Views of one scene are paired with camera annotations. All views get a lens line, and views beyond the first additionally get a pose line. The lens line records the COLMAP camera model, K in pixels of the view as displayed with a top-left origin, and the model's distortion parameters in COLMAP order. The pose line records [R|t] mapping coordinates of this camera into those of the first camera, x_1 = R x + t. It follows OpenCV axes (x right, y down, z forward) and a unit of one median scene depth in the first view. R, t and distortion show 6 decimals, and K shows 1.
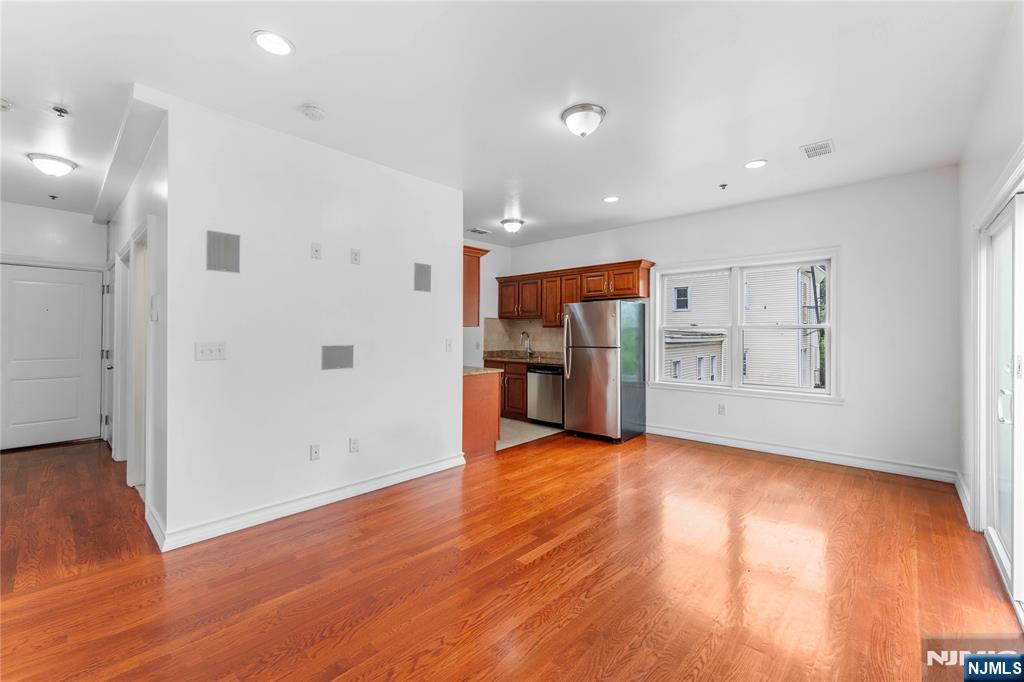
lens RADIAL K [[421.7, 0, 504.9], [0, 421.7, 335.4], [0, 0, 1]] dist [-0.000010, 0.000079]
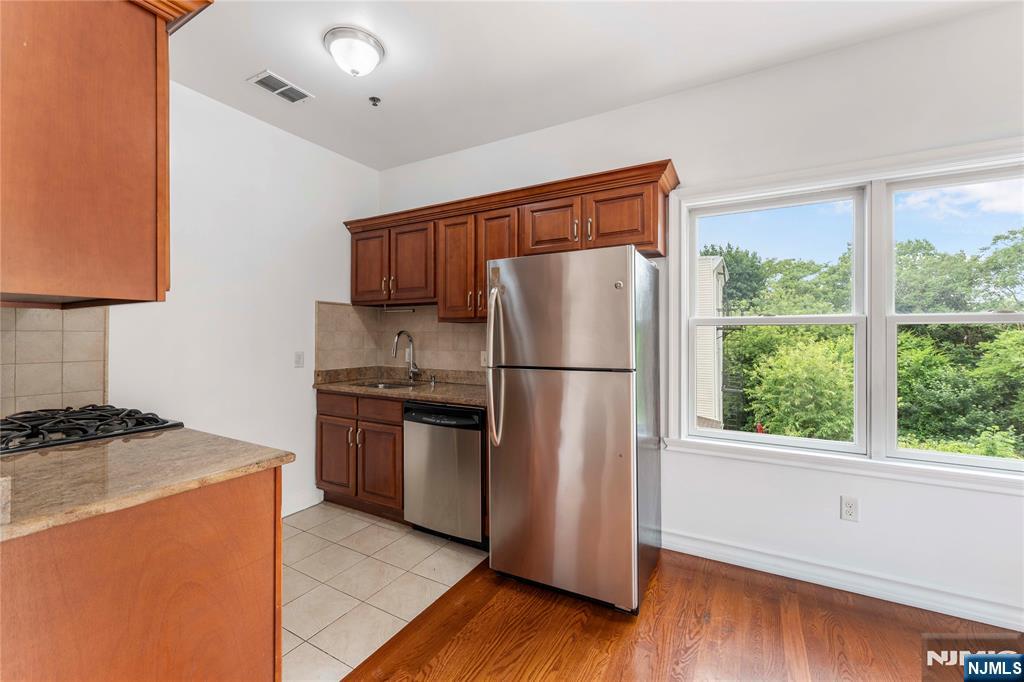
lens RADIAL K [[421.7, 0, 504.9], [0, 421.7, 335.4], [0, 0, 1]] dist [-0.000010, 0.000079]
pose [[0.974488, -0.000682, 0.224438, 0.061542], [0.001990, 0.999982, -0.005602, -0.000480], [-0.224430, 0.005906, 0.974472, 0.567083]]
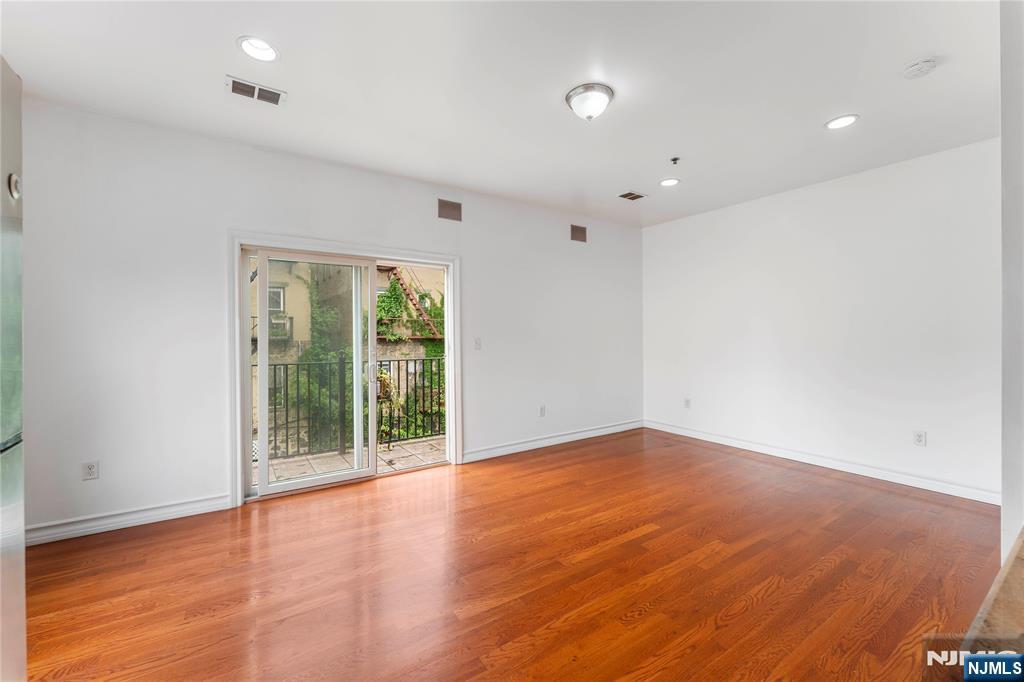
lens RADIAL K [[407.5, 0, 506.2], [0, 407.5, 335.8], [0, 0, 1]] dist [-0.037766, 0.000041]
pose [[-0.970840, 0.003044, 0.239710, 0.074072], [0.003440, 0.999993, 0.001236, 0.001944], [-0.239705, 0.002025, -0.970844, 0.930060]]
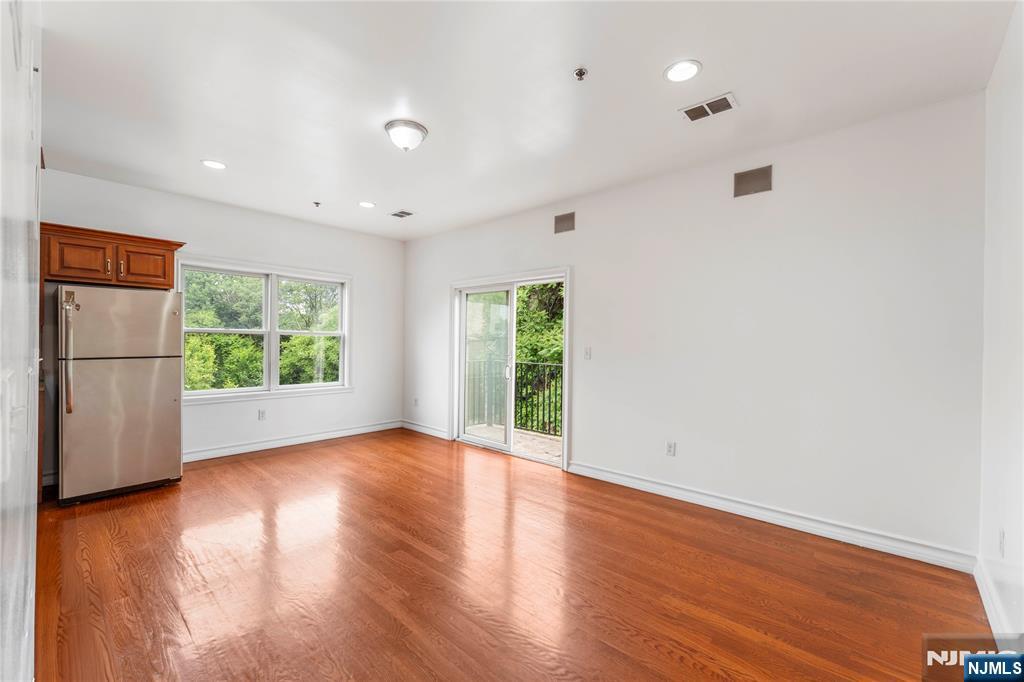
lens RADIAL K [[425.9, 0, 515.9], [0, 425.9, 344.4], [0, 0, 1]] dist [0.000369, 0.000132]
pose [[-0.009669, -0.009858, 0.999905, -0.432452], [-0.009093, 0.999911, 0.009770, -0.004749], [-0.999912, -0.008998, -0.009758, 0.355503]]
